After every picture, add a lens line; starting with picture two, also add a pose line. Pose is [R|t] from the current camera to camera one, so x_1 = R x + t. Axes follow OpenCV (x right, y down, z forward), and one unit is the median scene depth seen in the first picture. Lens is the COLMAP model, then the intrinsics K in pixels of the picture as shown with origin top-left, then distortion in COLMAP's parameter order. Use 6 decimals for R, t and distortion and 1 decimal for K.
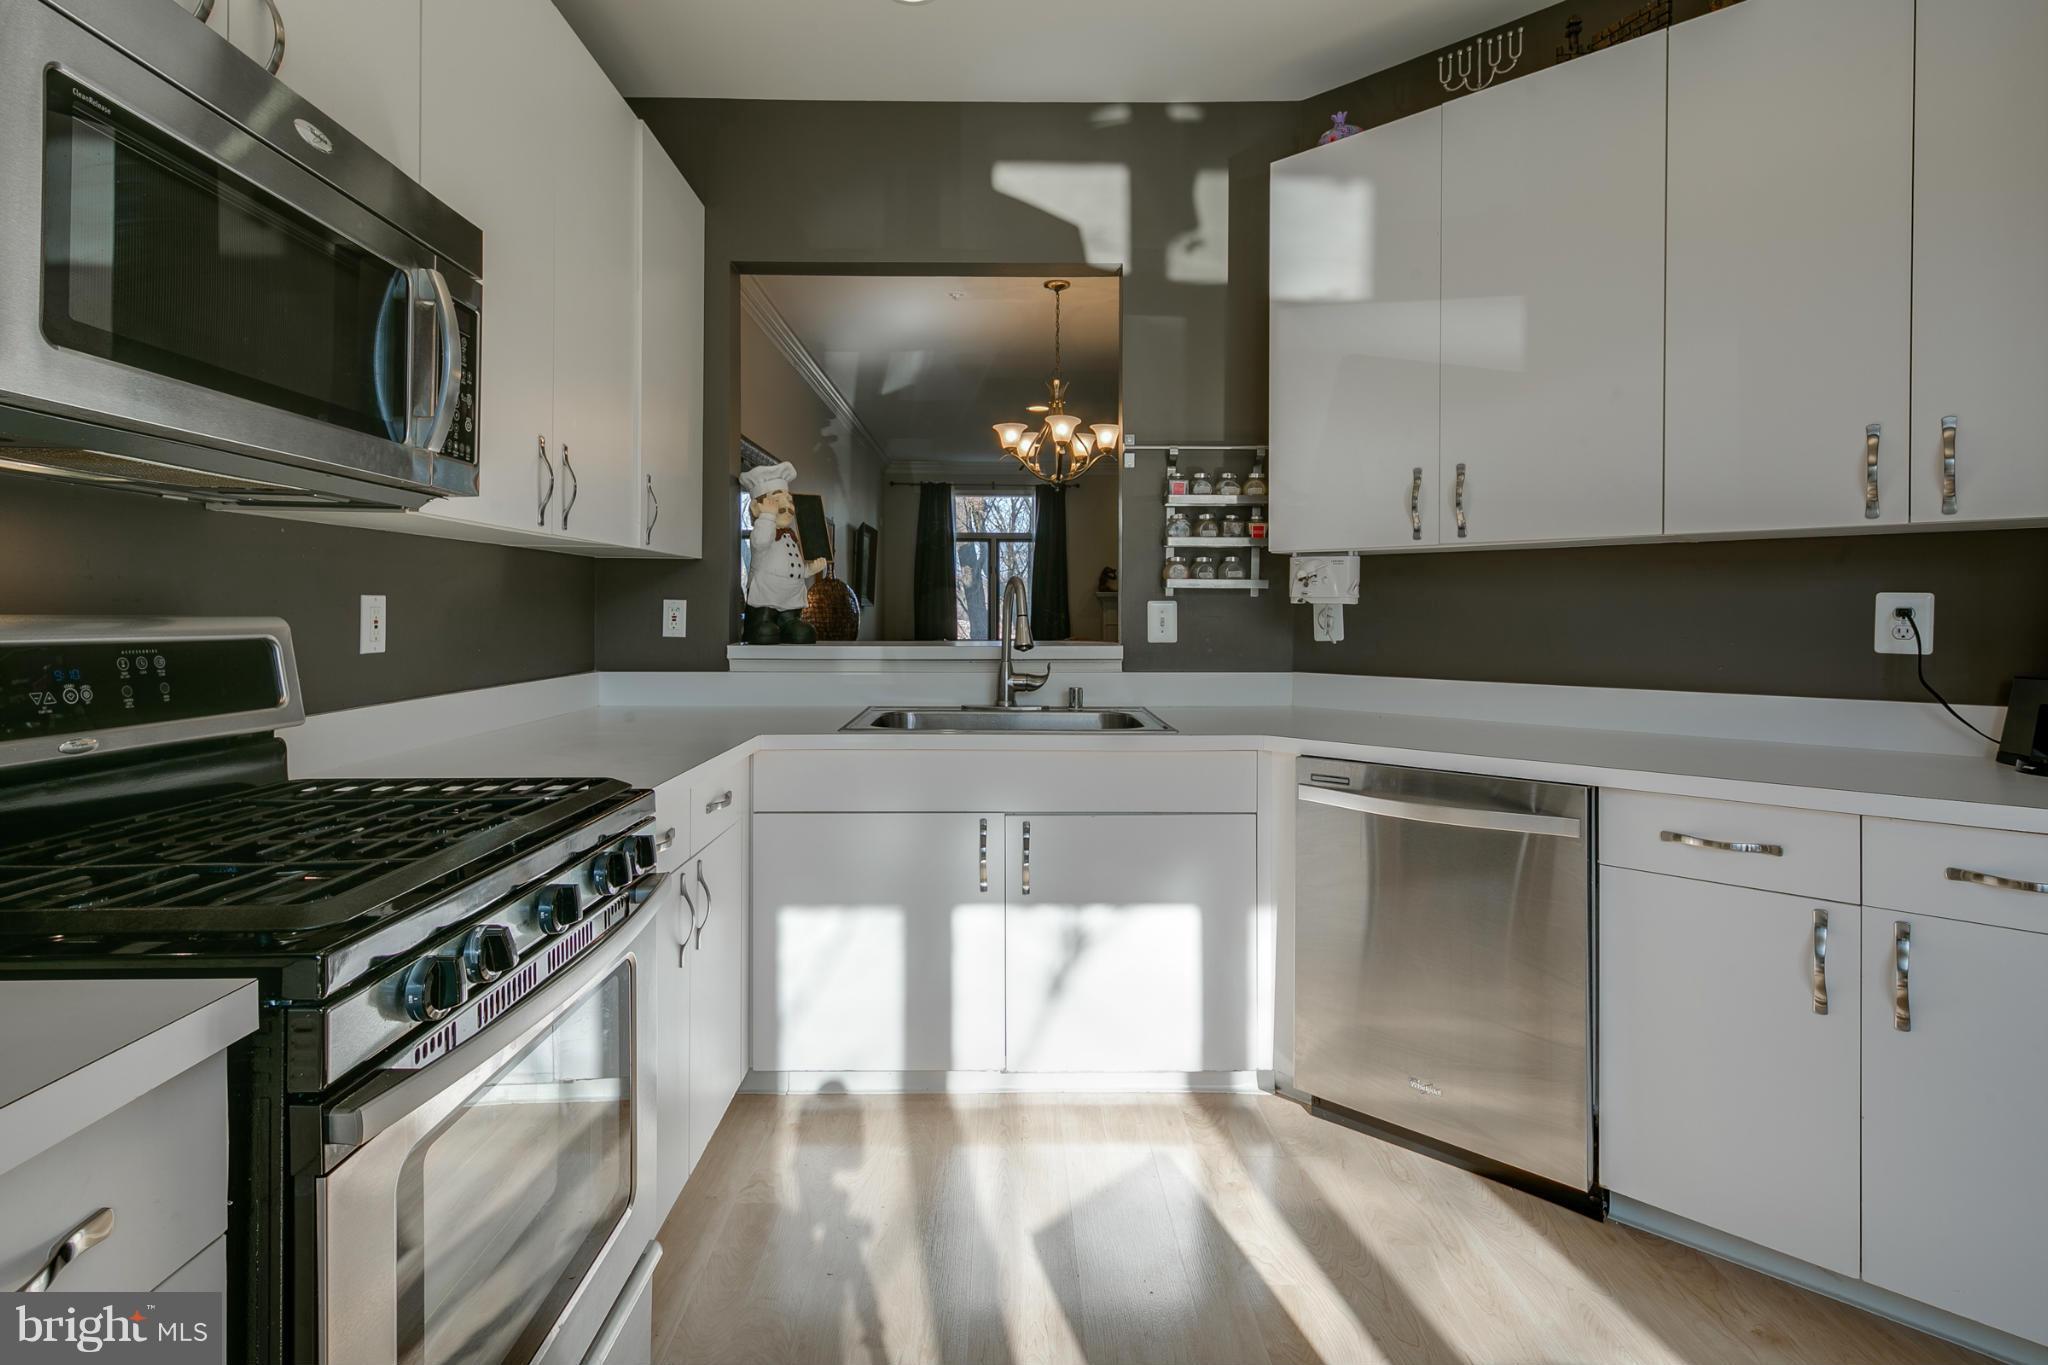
lens RADIAL K [[989.5, 0, 964.0], [0, 989.5, 636.4], [0, 0, 1]] dist [0.021297, -0.003016]
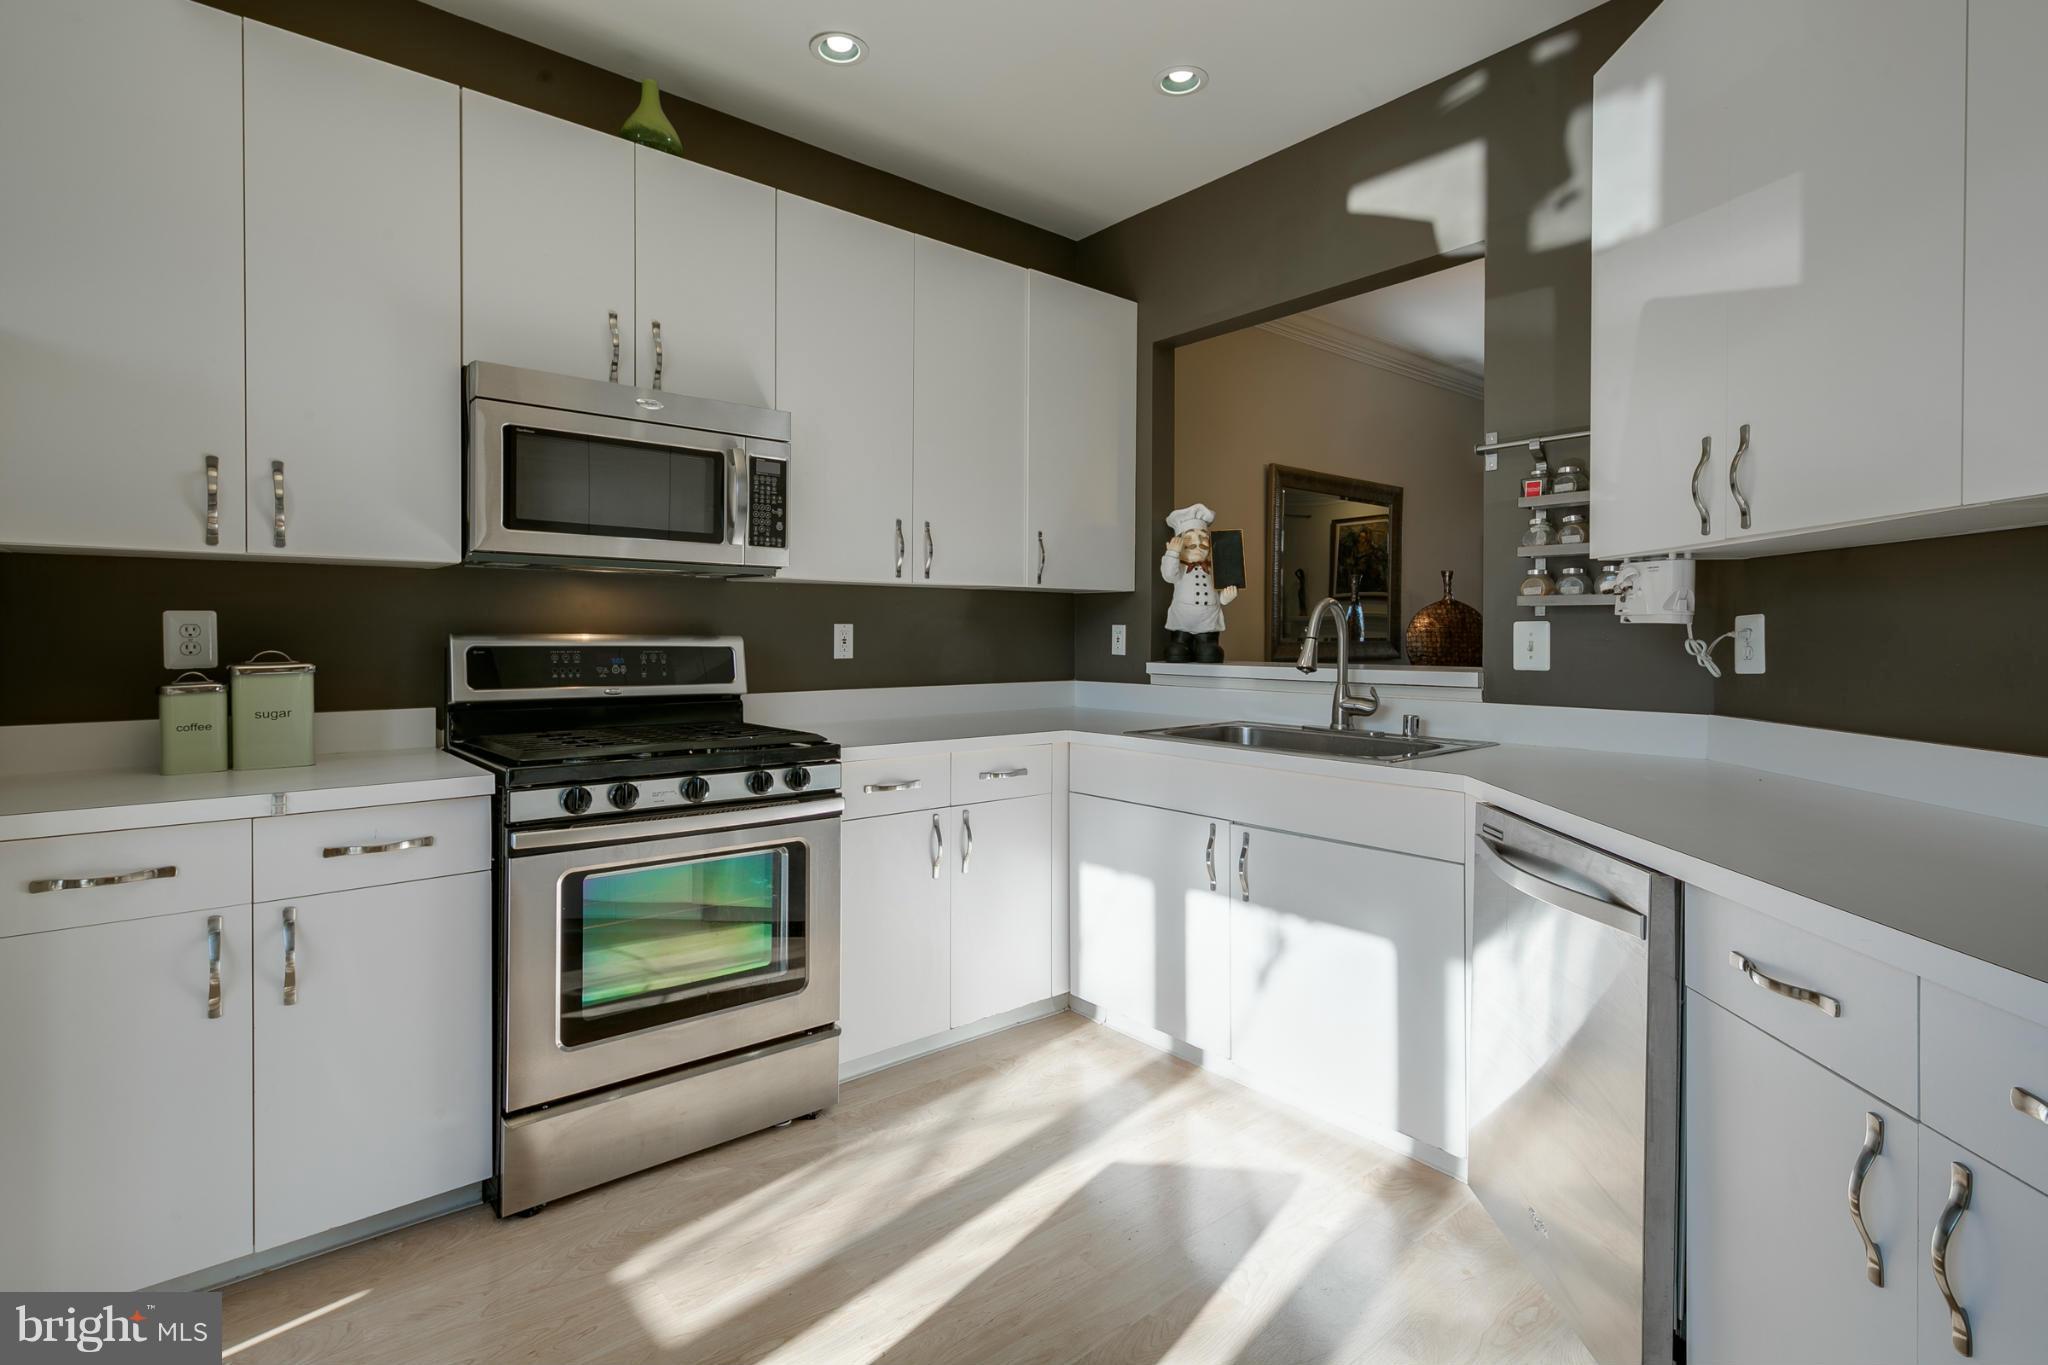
lens RADIAL K [[989.5, 0, 1011.5], [0, 989.5, 647.4], [0, 0, 1]] dist [0.021297, -0.003016]
pose [[0.637023, 0.010170, -0.770777, 0.593825], [-0.020881, 0.999774, -0.004066, -0.000814], [0.770562, 0.018685, 0.637092, 0.105352]]
